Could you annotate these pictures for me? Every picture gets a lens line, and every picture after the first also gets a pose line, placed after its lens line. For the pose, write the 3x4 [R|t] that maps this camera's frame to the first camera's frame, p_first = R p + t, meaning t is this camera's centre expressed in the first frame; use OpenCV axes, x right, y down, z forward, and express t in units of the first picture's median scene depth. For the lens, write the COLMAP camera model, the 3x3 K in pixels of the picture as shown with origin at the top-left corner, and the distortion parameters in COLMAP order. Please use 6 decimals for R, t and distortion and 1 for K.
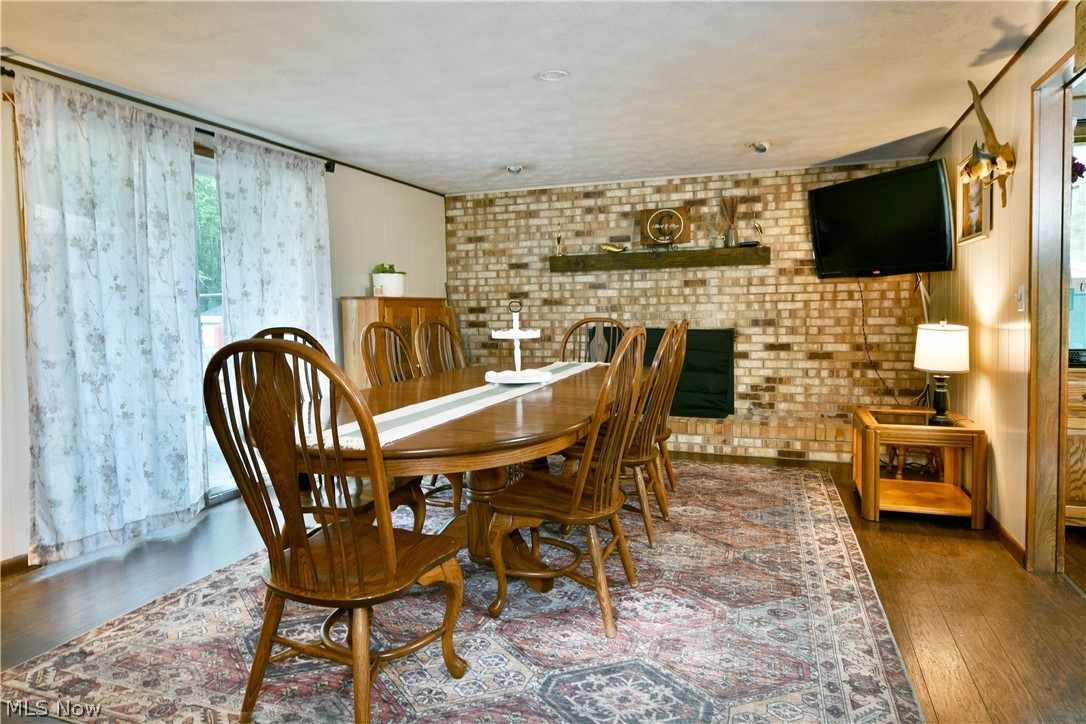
lens RADIAL K [[679.1, 0, 531.0], [0, 679.1, 326.3], [0, 0, 1]] dist [-0.014520, -0.001498]
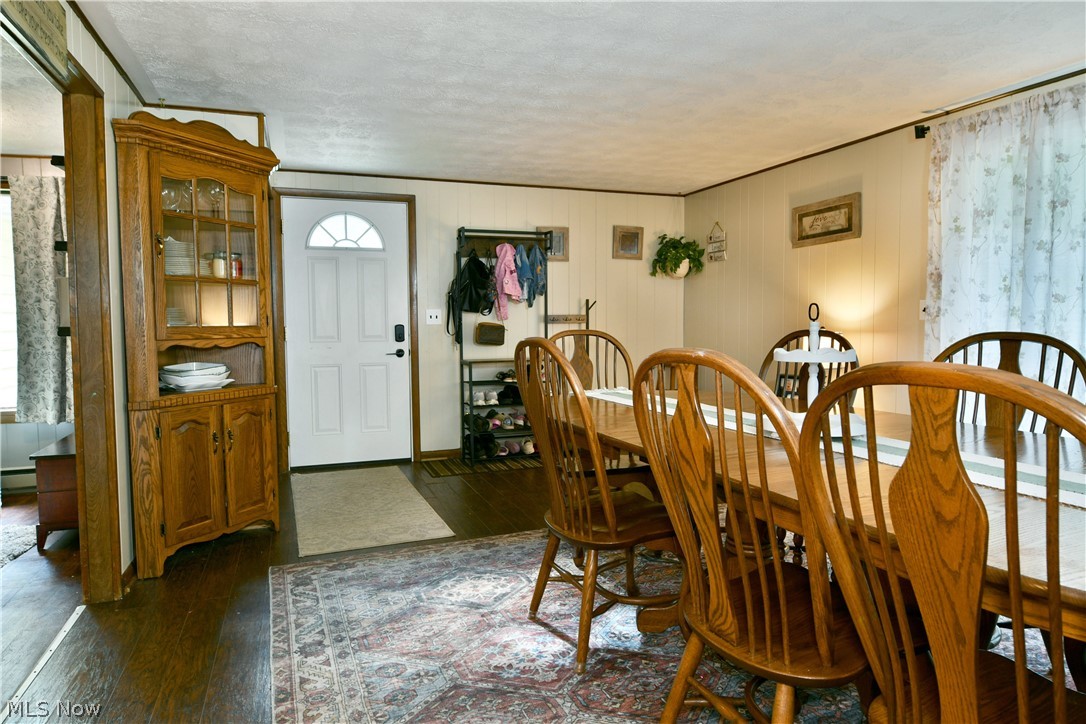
lens RADIAL K [[659.3, 0, 536.3], [0, 659.3, 333.2], [0, 0, 1]] dist [-0.000804, -0.000682]
pose [[-0.751342, 0.035352, -0.658965, 0.348056], [0.000780, 0.998611, 0.052684, -0.025406], [0.659912, 0.039070, -0.750326, 0.776946]]
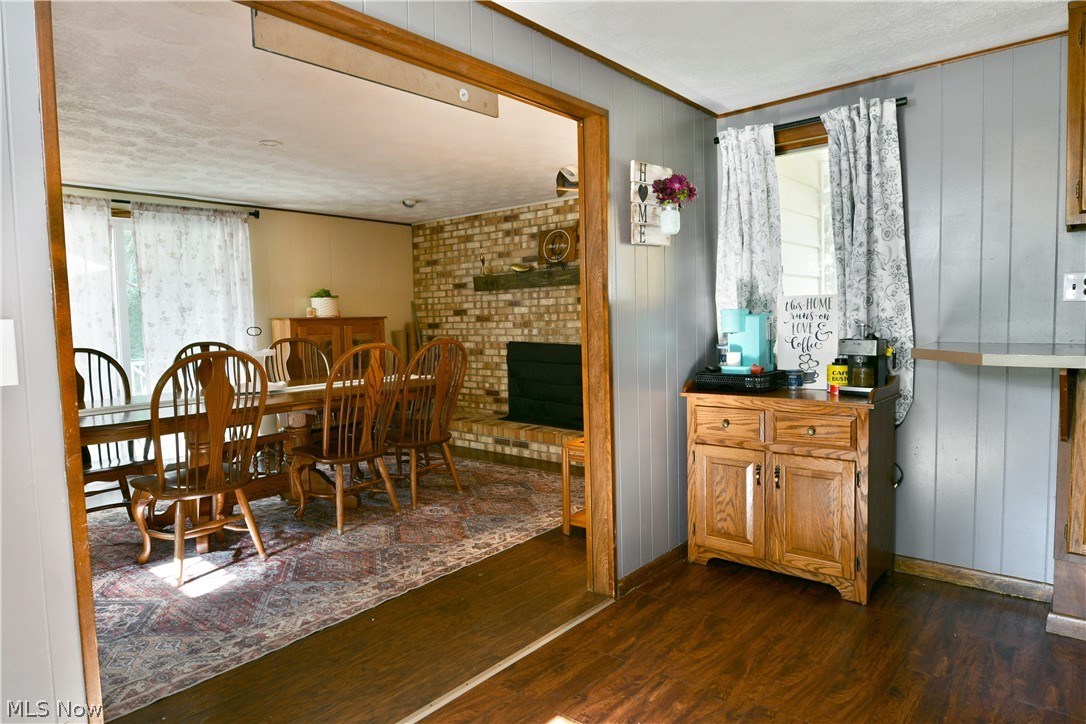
lens RADIAL K [[679.1, 0, 519.8], [0, 679.1, 337.8], [0, 0, 1]] dist [-0.007589, -0.003554]
pose [[0.936391, 0.001169, -0.350958, 0.524194], [0.001959, 0.999961, 0.008558, -0.015592], [0.350954, -0.008701, 0.936352, 0.000207]]
